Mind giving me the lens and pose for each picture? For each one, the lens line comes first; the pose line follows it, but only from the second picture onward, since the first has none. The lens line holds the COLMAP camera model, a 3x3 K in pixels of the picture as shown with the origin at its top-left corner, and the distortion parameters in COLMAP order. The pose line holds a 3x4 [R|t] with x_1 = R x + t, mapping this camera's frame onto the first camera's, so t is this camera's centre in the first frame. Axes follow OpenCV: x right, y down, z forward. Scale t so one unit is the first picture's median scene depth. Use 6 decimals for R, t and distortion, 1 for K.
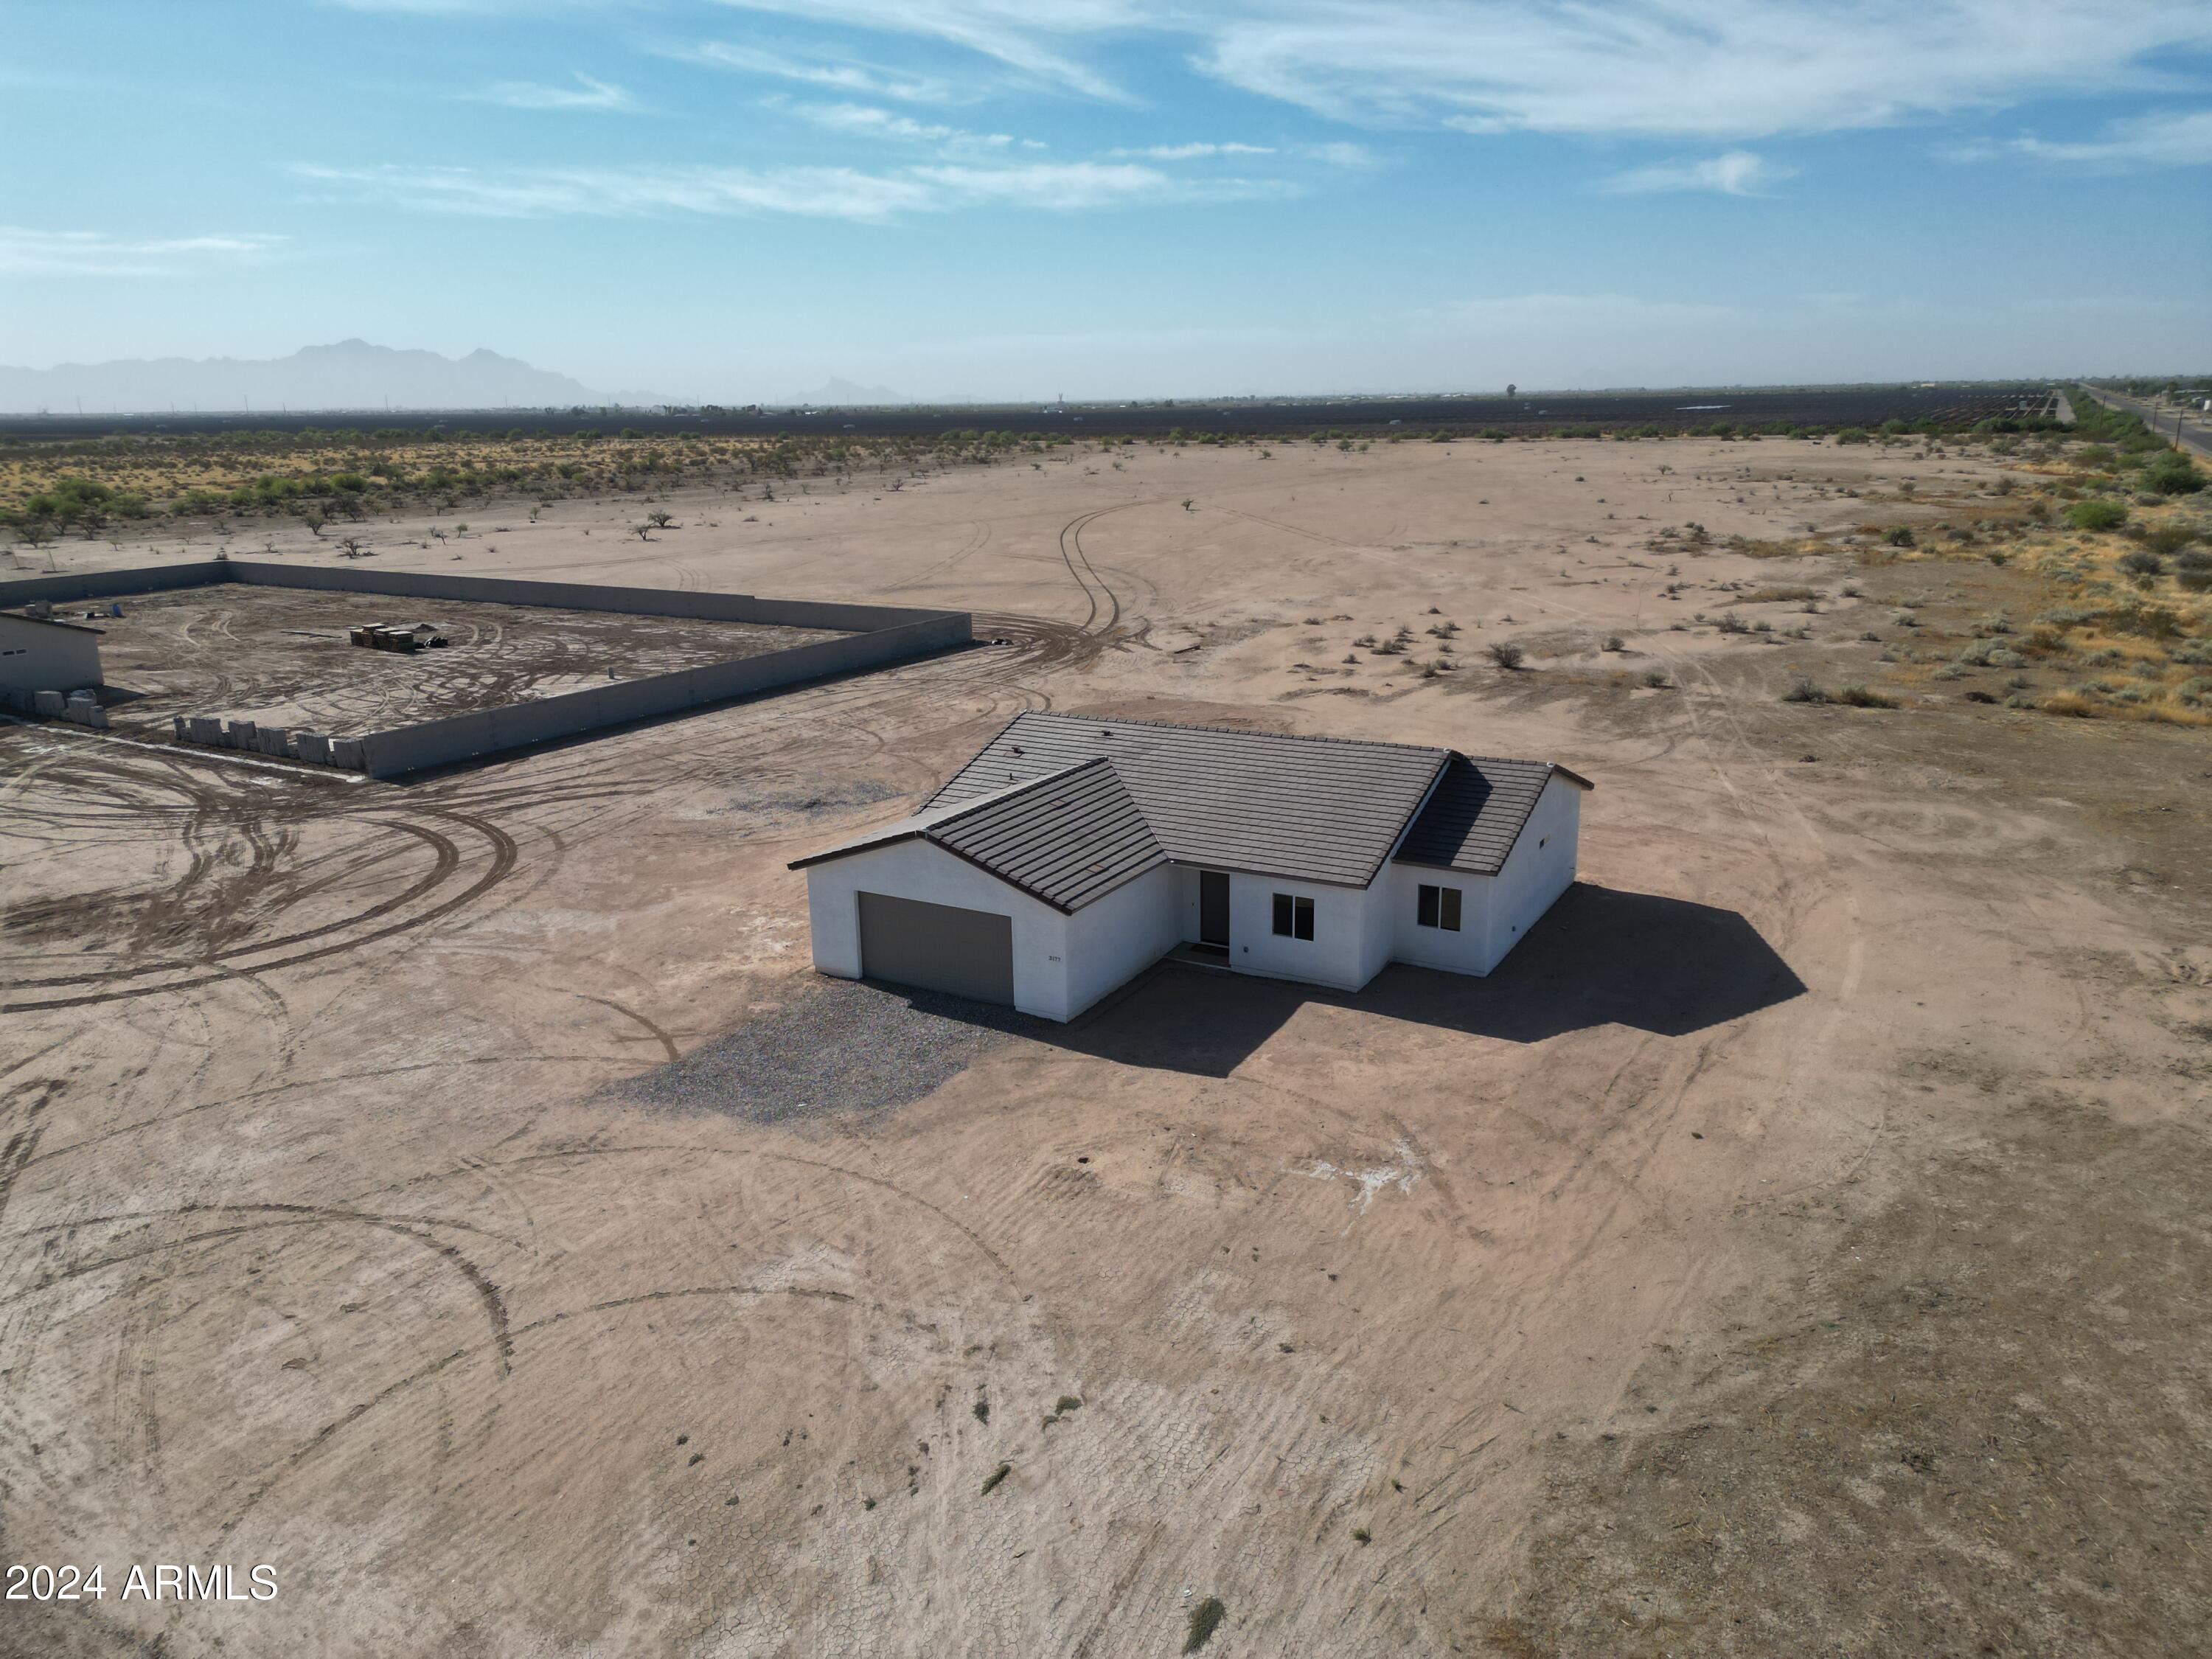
lens RADIAL K [[1548.1, 0, 1108.8], [0, 1548.1, 832.9], [0, 0, 1]] dist [0.071870, -0.066833]
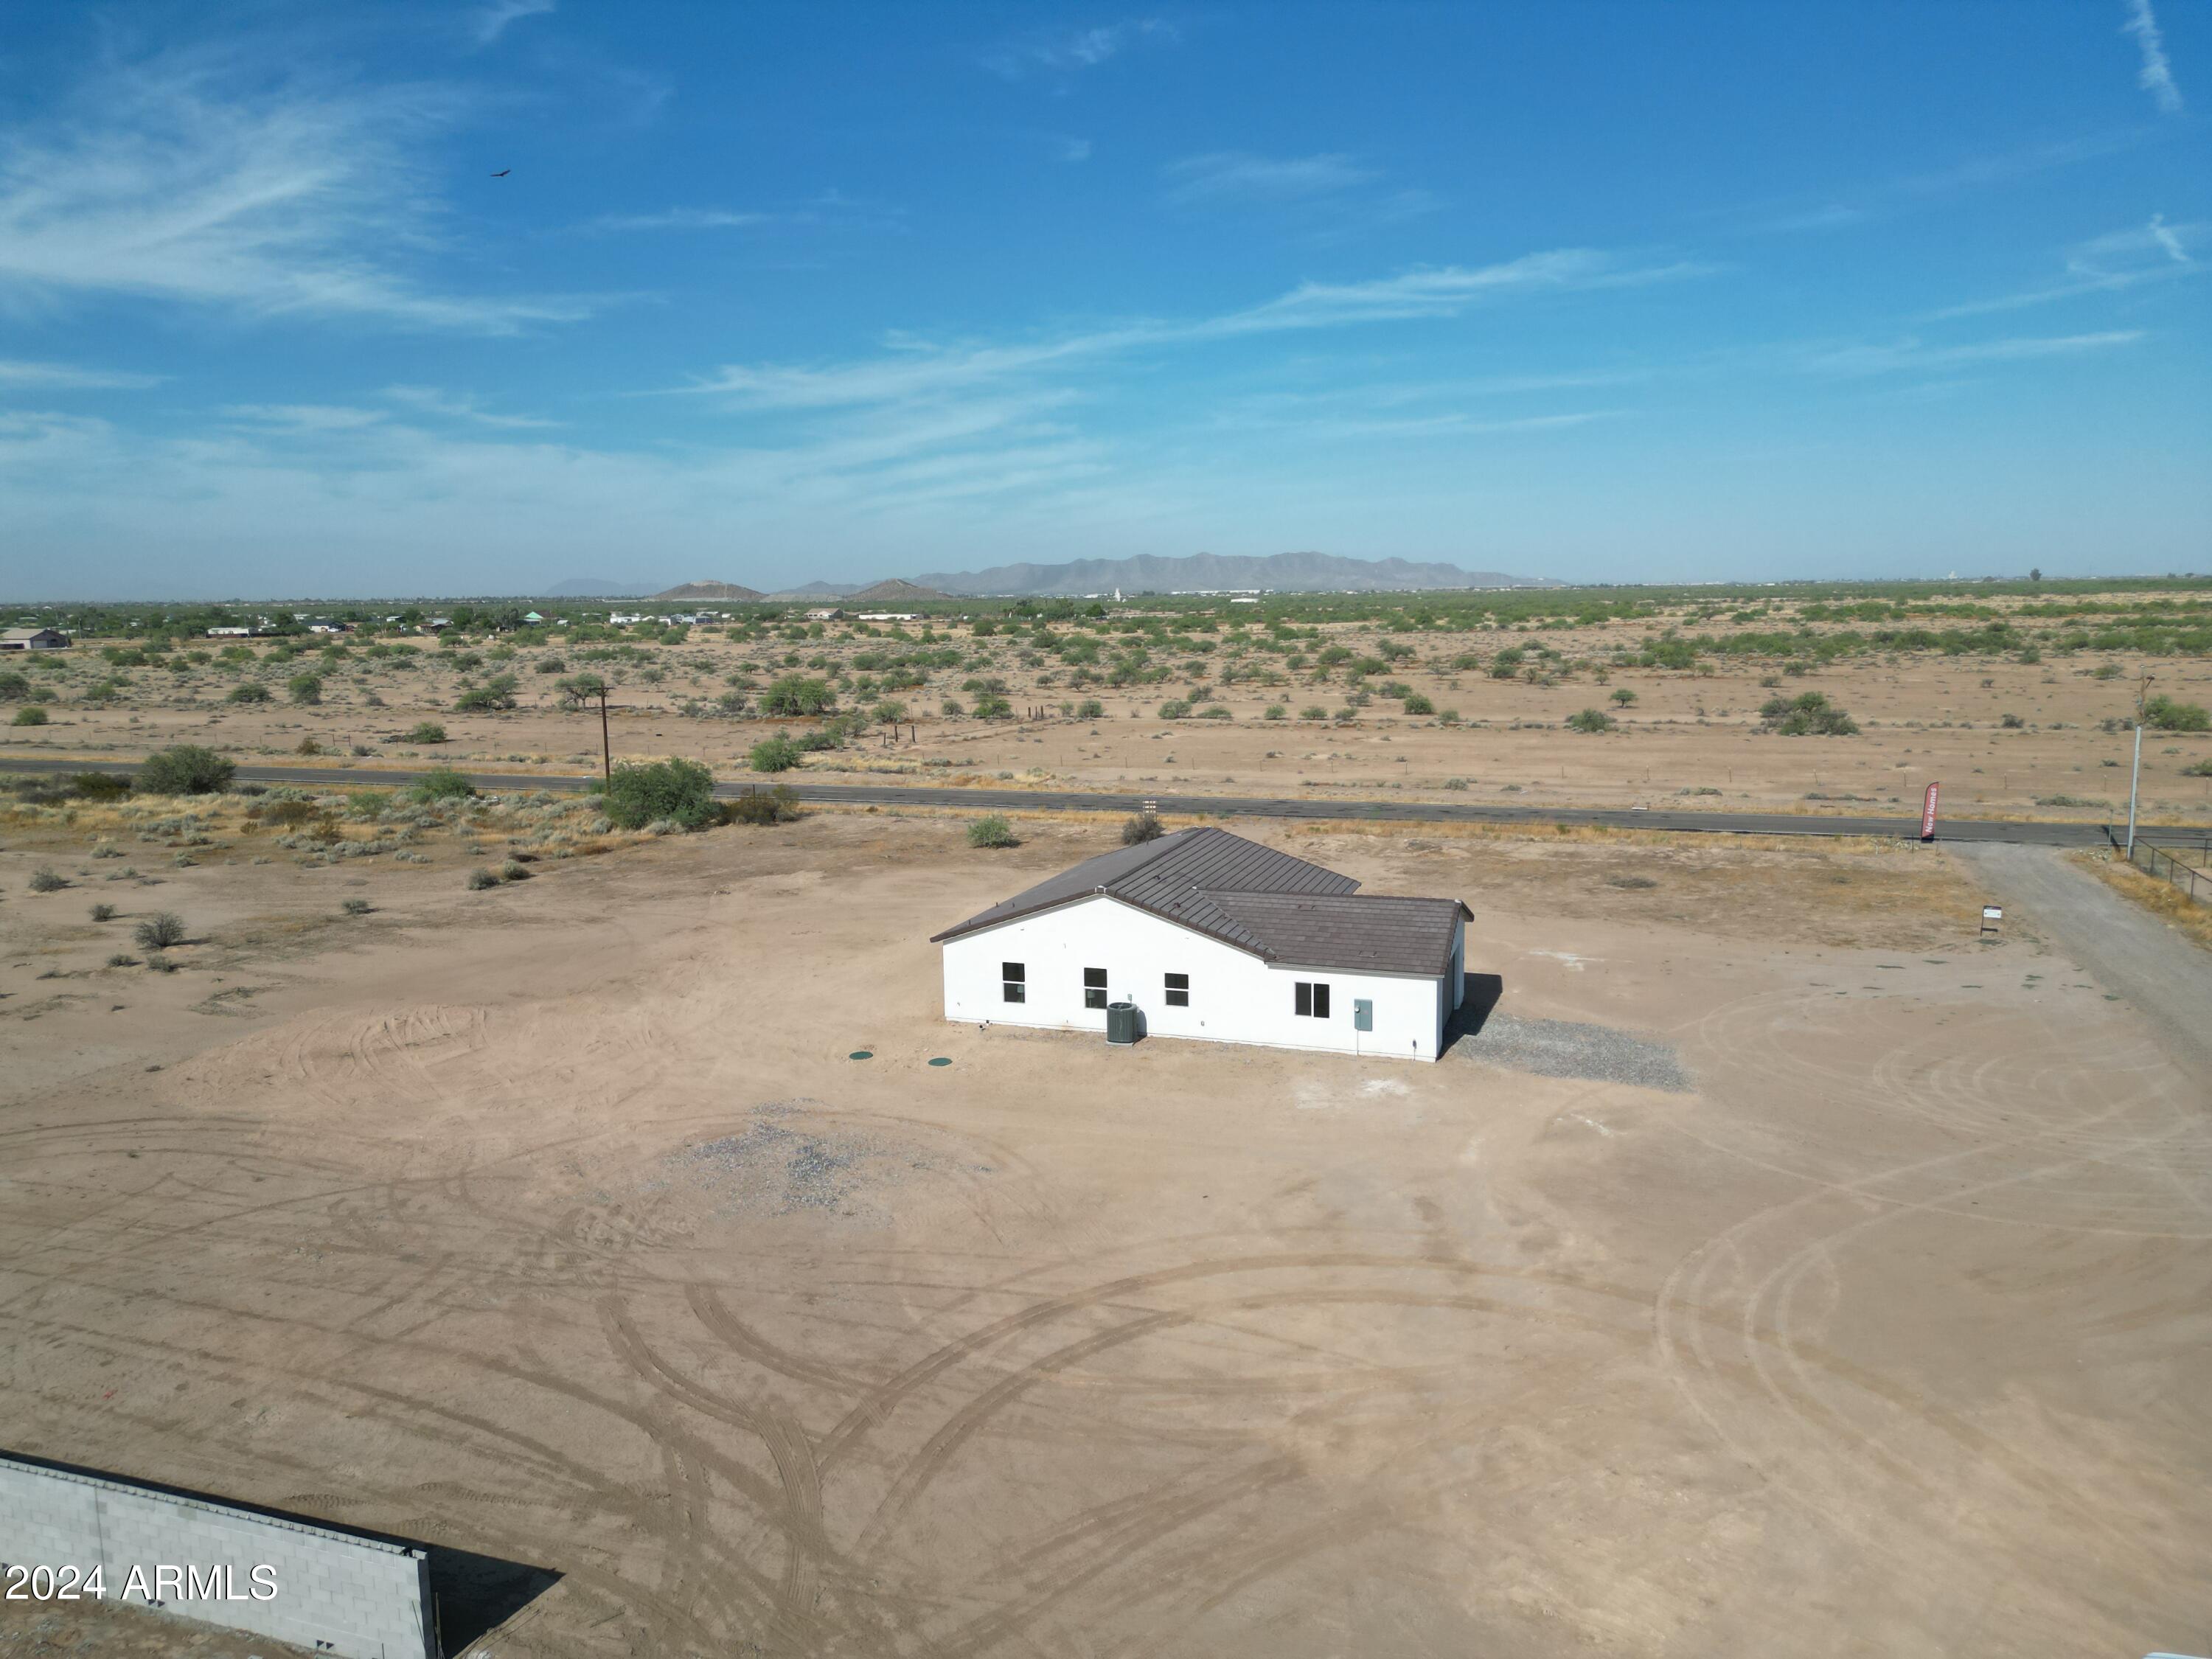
lens RADIAL K [[1548.1, 0, 1118.1], [0, 1548.1, 870.9], [0, 0, 1]] dist [0.071870, -0.066833]
pose [[-0.188571, -0.155086, 0.969737, -1.158301], [0.279920, 0.938002, 0.204443, -0.326249], [-0.941321, 0.310001, -0.133469, 1.224163]]
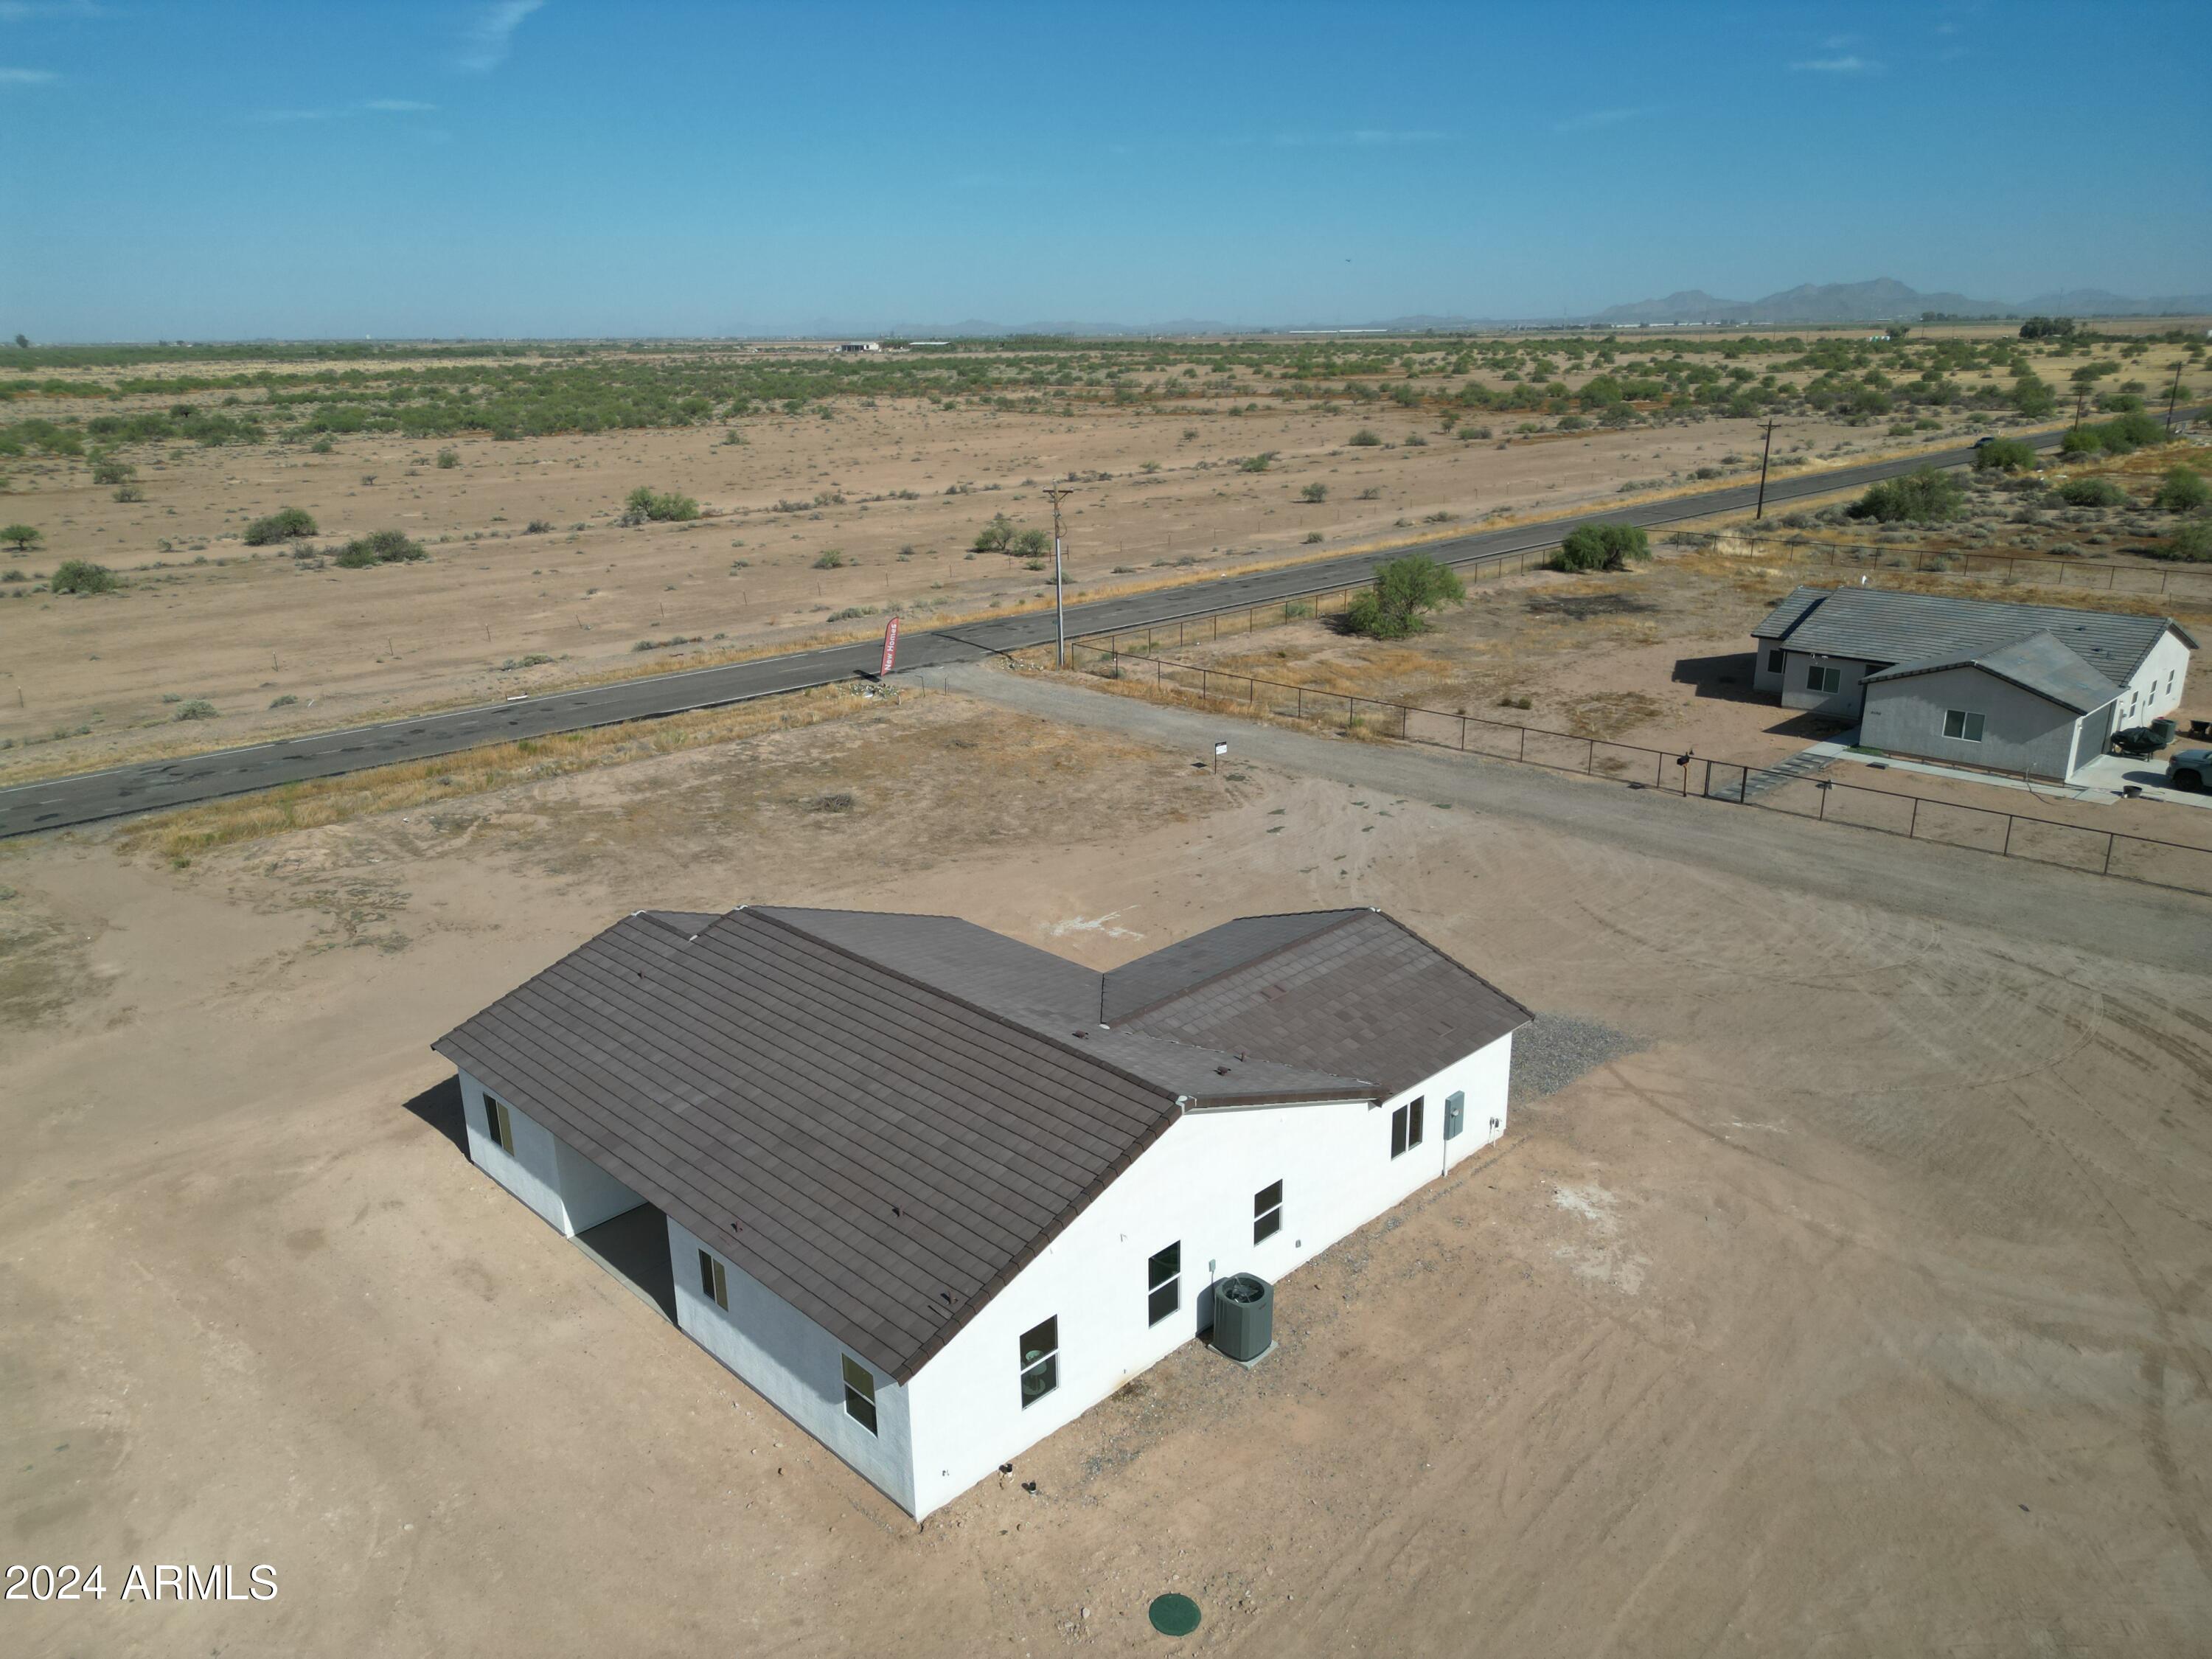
lens RADIAL K [[1548.1, 0, 1110.8], [0, 1548.1, 829.9], [0, 0, 1]] dist [0.071870, -0.066833]
pose [[-0.963484, -0.052073, 0.262654, -0.181063], [0.100931, 0.837927, 0.536369, -0.489794], [-0.248016, 0.543293, -0.802073, 1.510173]]
